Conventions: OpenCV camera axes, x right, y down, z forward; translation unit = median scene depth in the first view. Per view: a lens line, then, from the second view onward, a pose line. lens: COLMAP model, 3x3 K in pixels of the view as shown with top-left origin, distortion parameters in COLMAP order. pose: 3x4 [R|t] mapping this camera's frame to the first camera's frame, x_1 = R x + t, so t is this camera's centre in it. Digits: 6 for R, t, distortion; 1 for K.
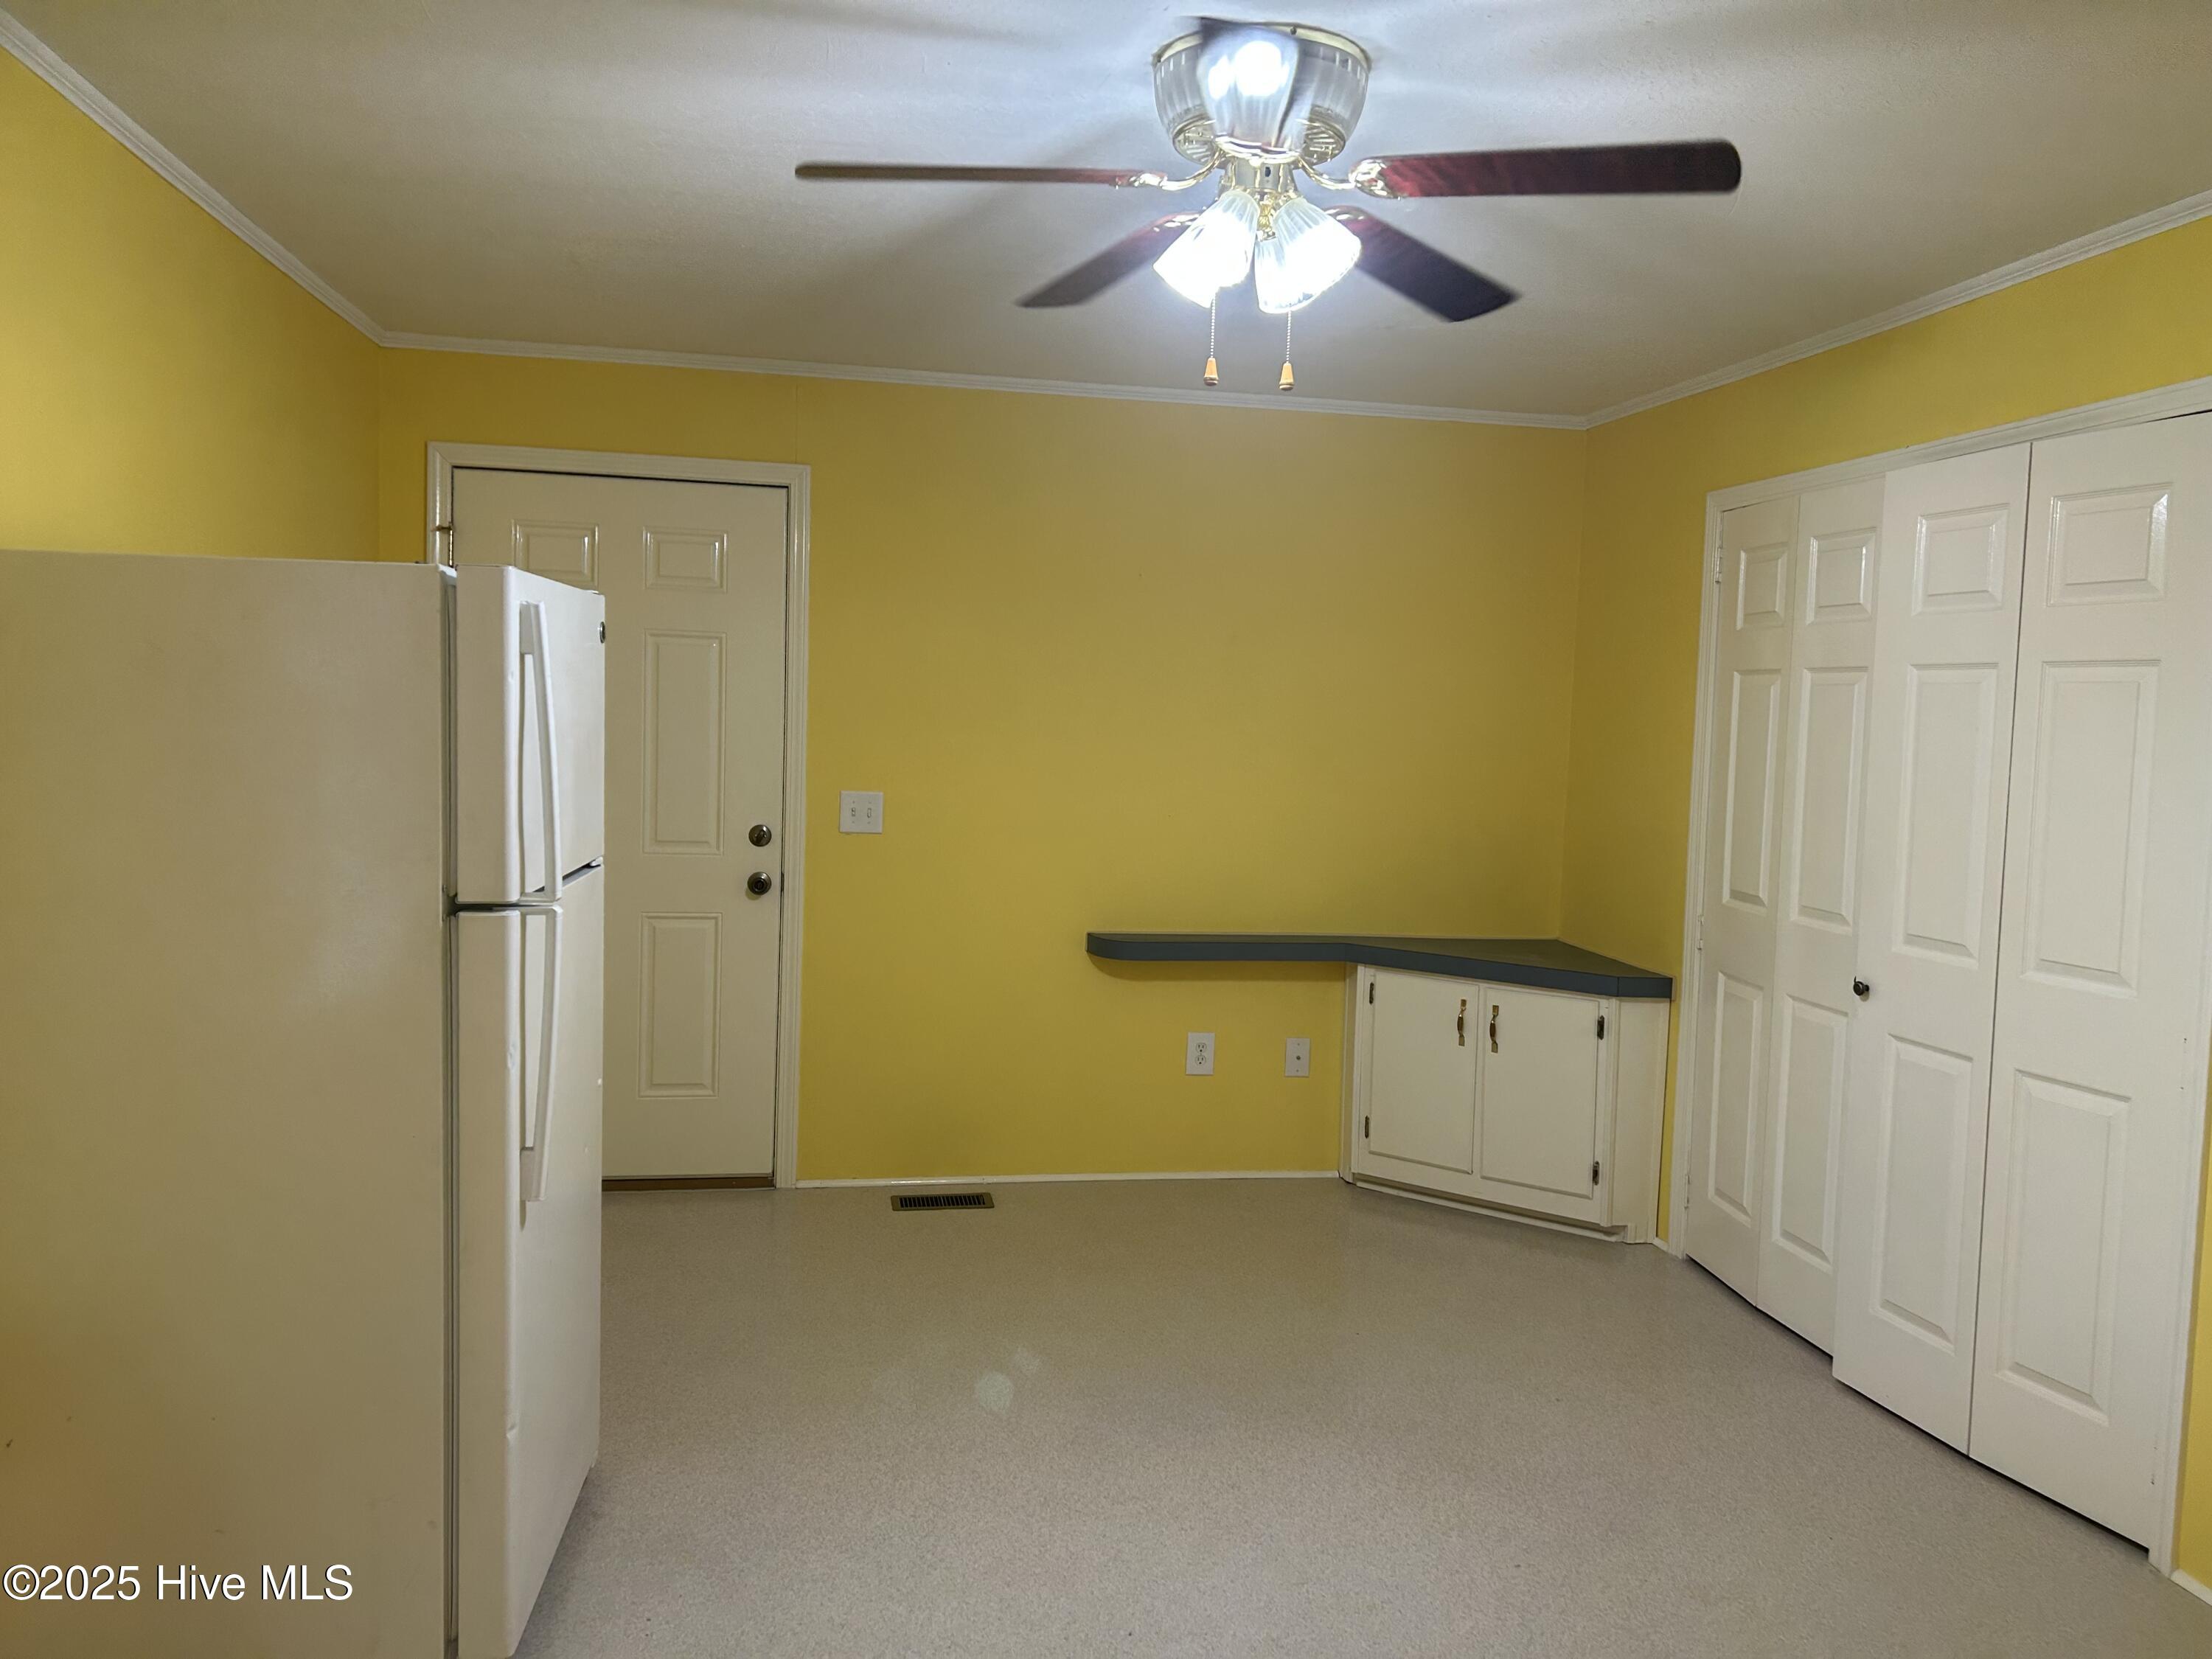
lens RADIAL K [[1665.1, 0, 1114.3], [0, 1665.1, 737.7], [0, 0, 1]] dist [0.106902, -0.136466]
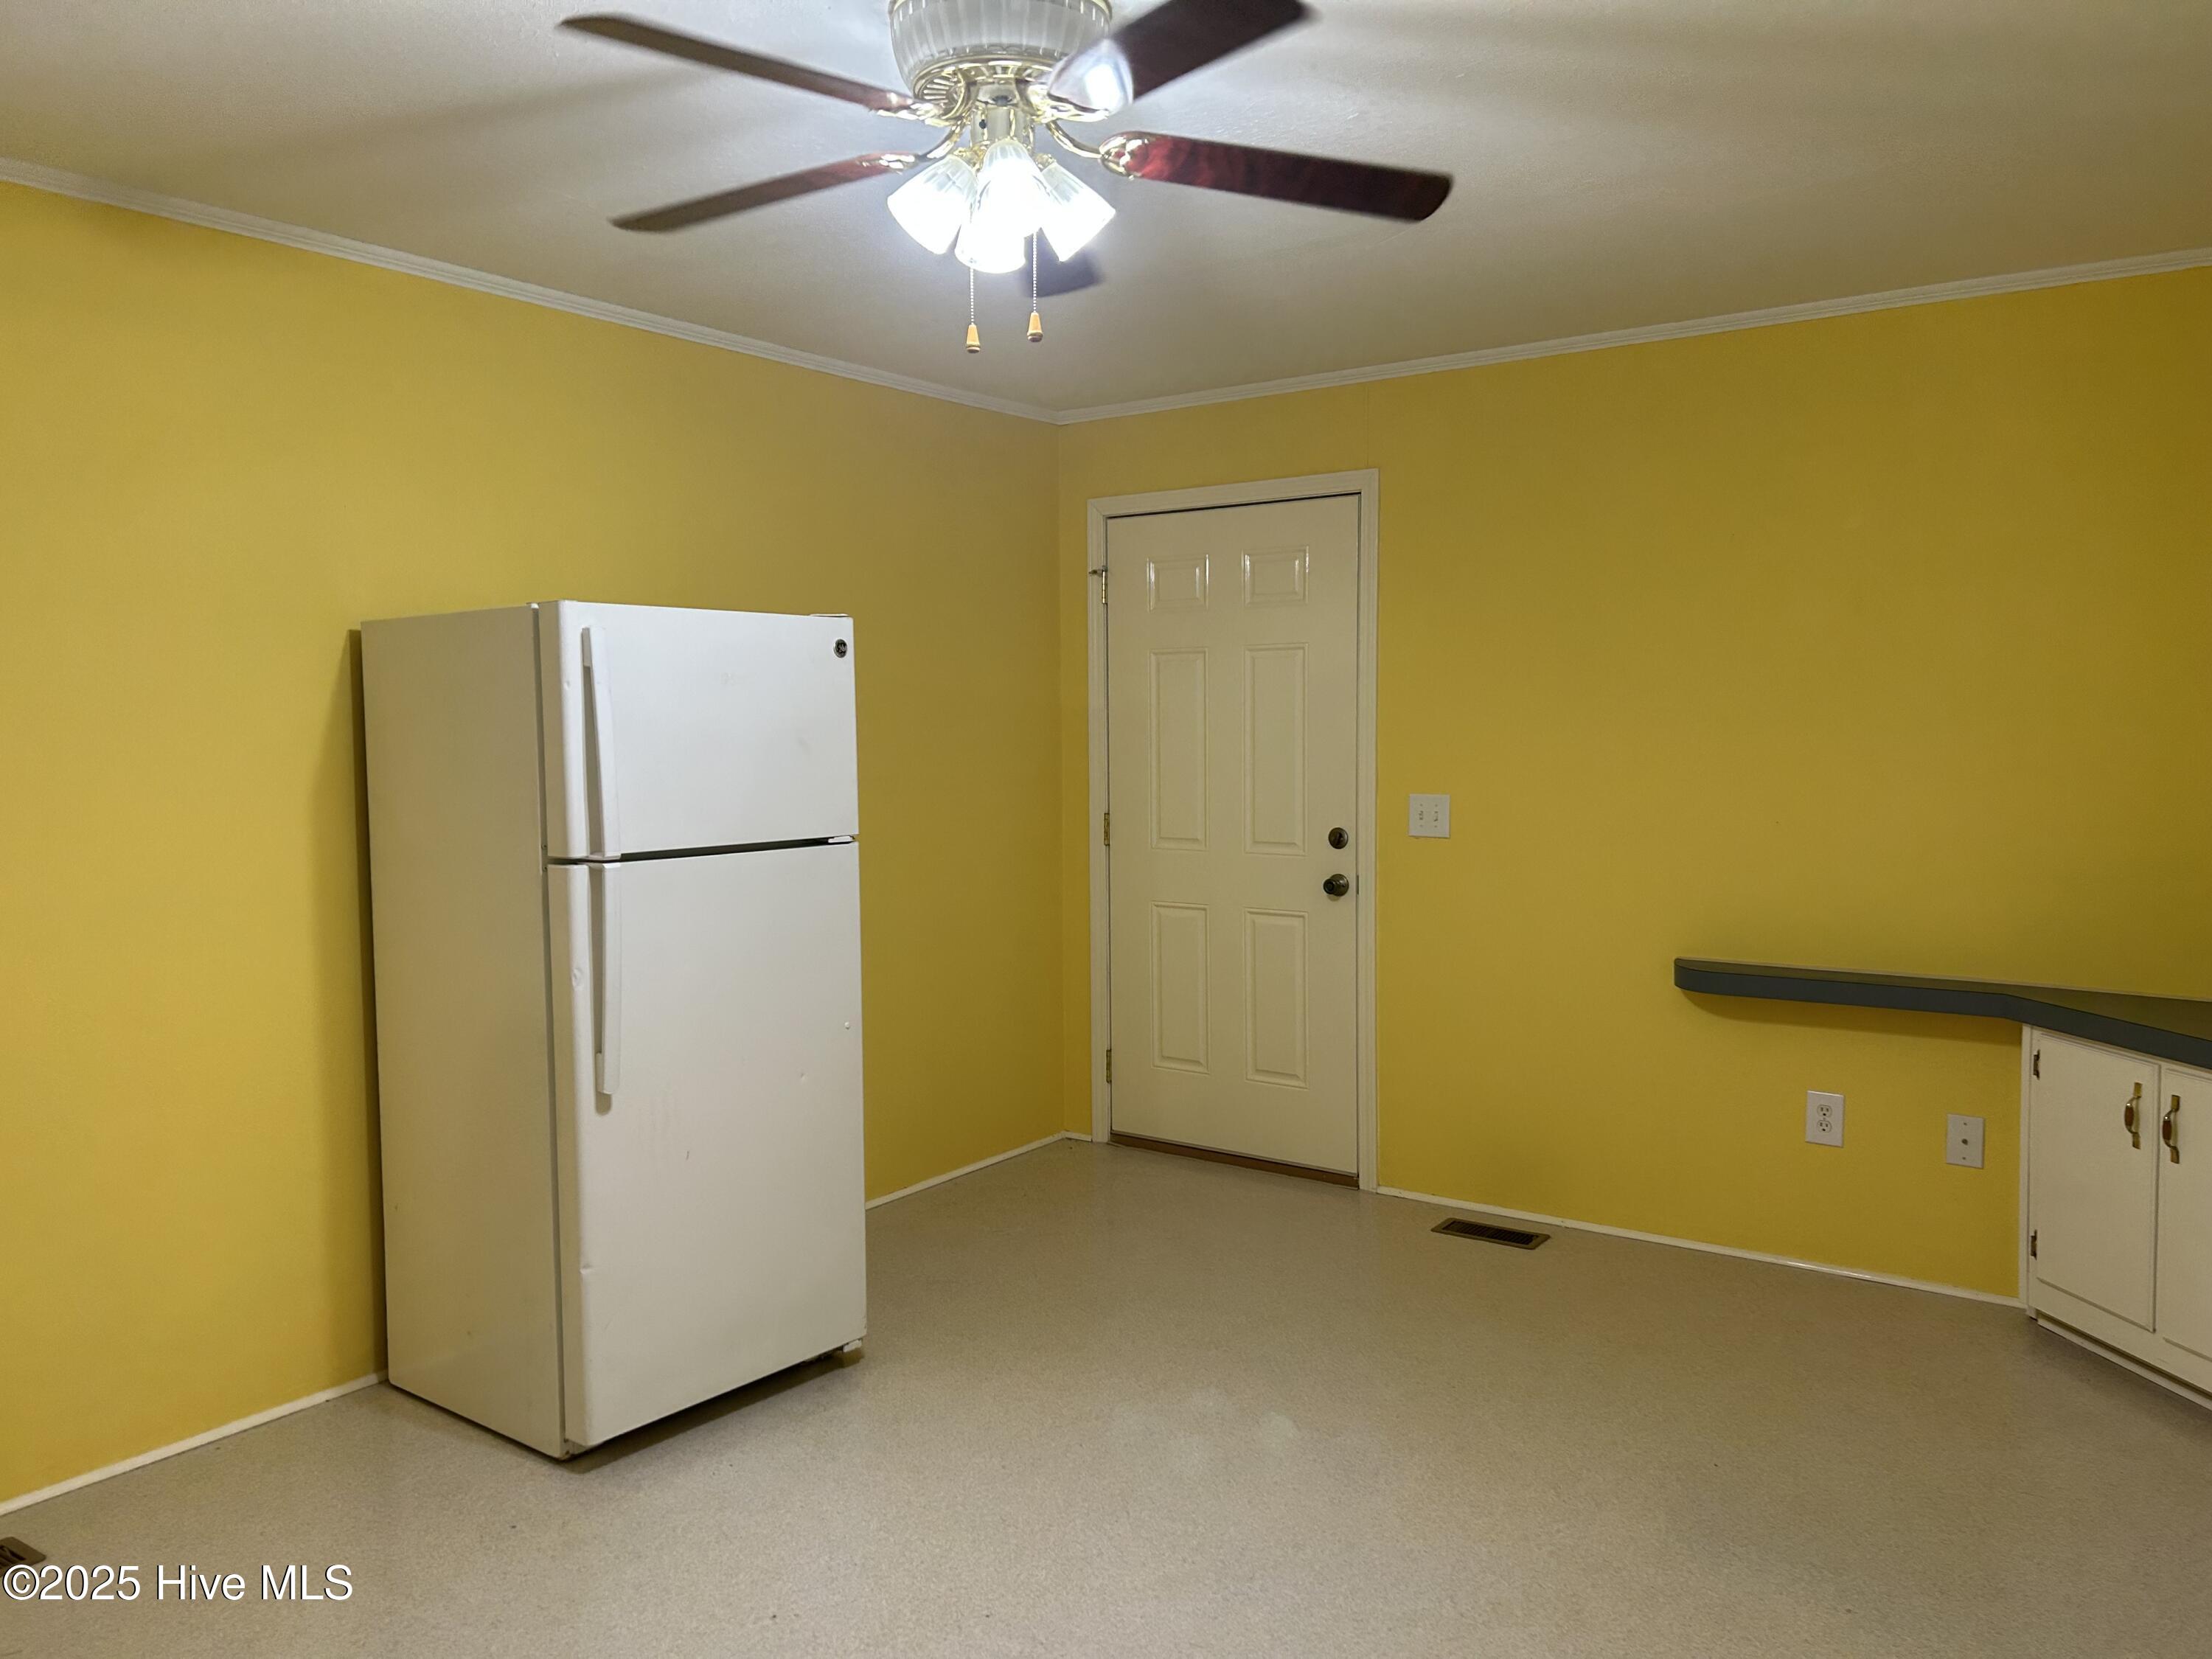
lens RADIAL K [[1665.1, 0, 1114.3], [0, 1665.1, 737.7], [0, 0, 1]] dist [0.106902, -0.136466]
pose [[0.698114, -0.032525, -0.715247, 0.422286], [0.017269, 0.999442, -0.028593, 0.024125], [0.715778, 0.007609, 0.698287, 0.191787]]
